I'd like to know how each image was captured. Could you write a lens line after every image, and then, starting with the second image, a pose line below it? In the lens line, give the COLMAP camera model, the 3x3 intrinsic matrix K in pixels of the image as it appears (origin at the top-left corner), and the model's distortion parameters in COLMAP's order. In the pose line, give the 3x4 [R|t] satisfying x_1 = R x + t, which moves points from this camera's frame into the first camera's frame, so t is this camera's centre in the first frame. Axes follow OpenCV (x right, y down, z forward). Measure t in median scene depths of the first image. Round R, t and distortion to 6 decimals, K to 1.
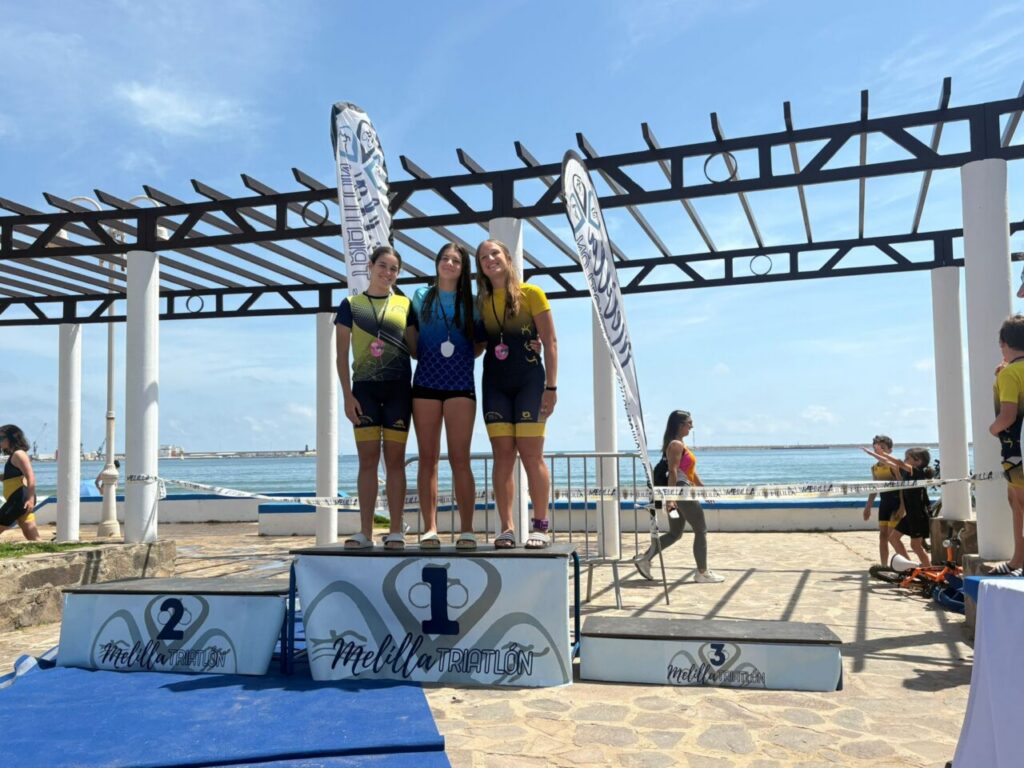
lens RADIAL K [[881.0, 0, 516.1], [0, 881.0, 397.9], [0, 0, 1]] dist [0.000099, 0.077344]
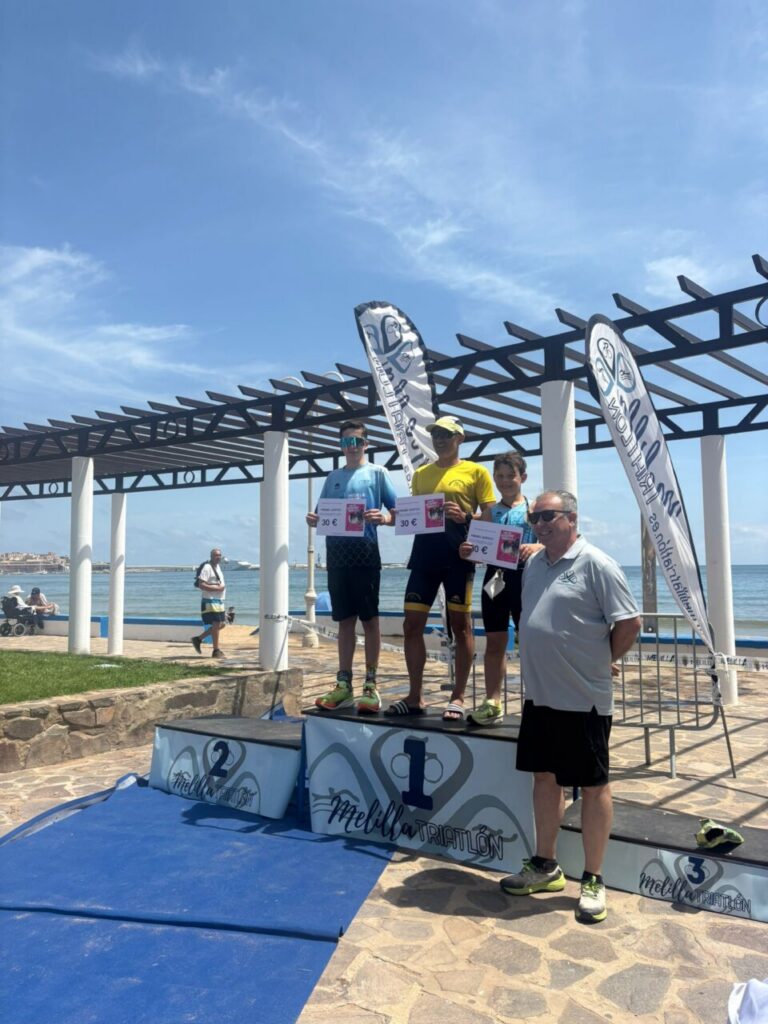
lens RADIAL K [[777.1, 0, 384.3], [0, 777.1, 507.6], [0, 0, 1]] dist [0.028625, -0.033189]
pose [[0.917130, -0.023251, -0.397911, 0.171408], [0.018965, 0.999712, -0.014704, -0.049314], [0.398138, 0.005939, 0.917306, 0.087788]]
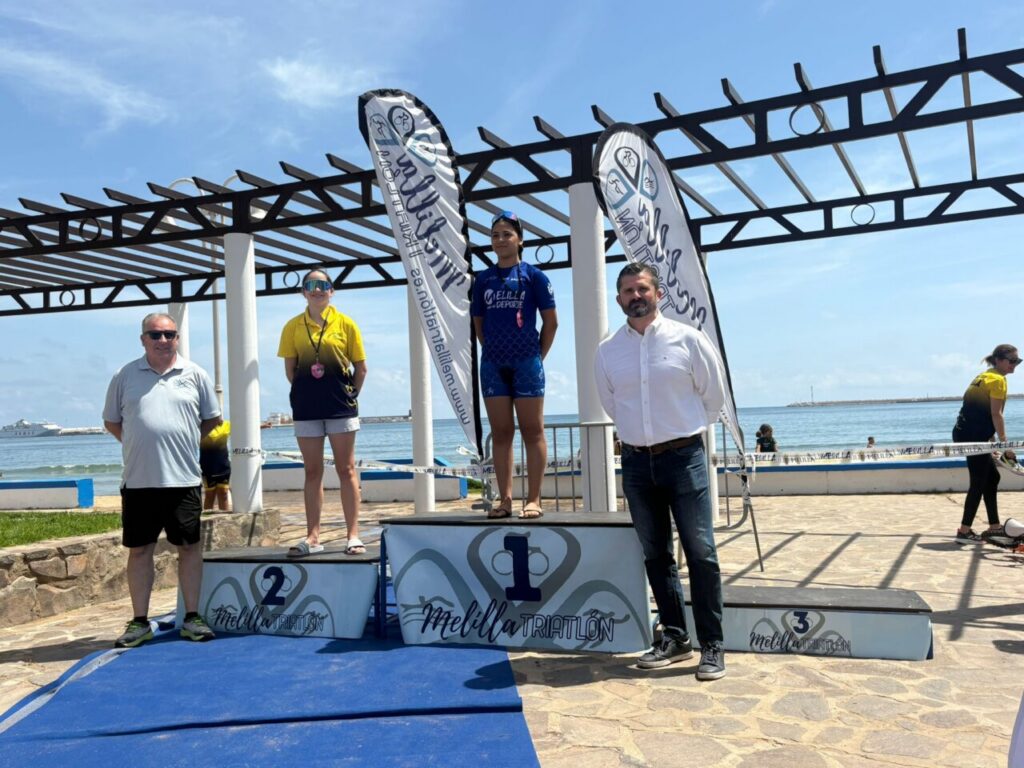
lens RADIAL K [[900.0, 0, 509.5], [0, 900.0, 389.6], [0, 0, 1]] dist [0.031480, 0.006591]
pose [[0.992235, -0.026014, -0.121629, 0.021848], [0.030243, 0.998996, 0.033049, -0.009367], [0.120648, -0.036471, 0.992025, -0.026300]]
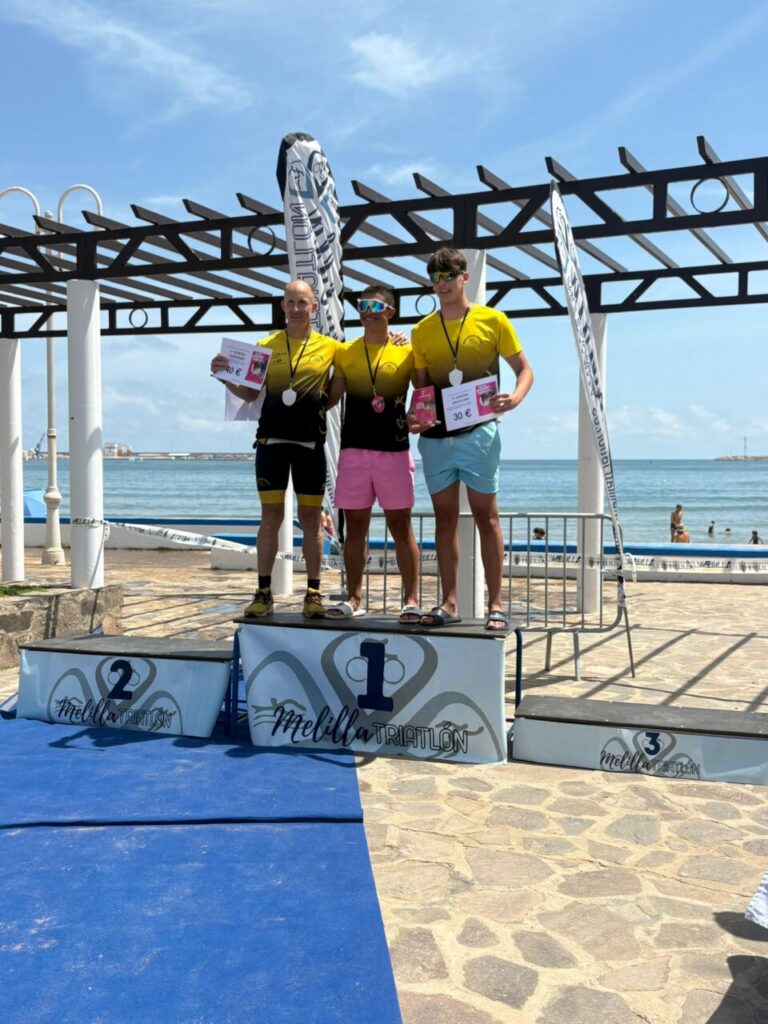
lens RADIAL K [[1056.1, 0, 390.8], [0, 1056.1, 513.6], [0, 0, 1]] dist [0.045130, -0.047167]
pose [[0.992698, 0.024708, -0.118070, 0.047284], [-0.011228, 0.993475, 0.113497, -0.061504], [0.120104, -0.111342, 0.986498, -0.113841]]
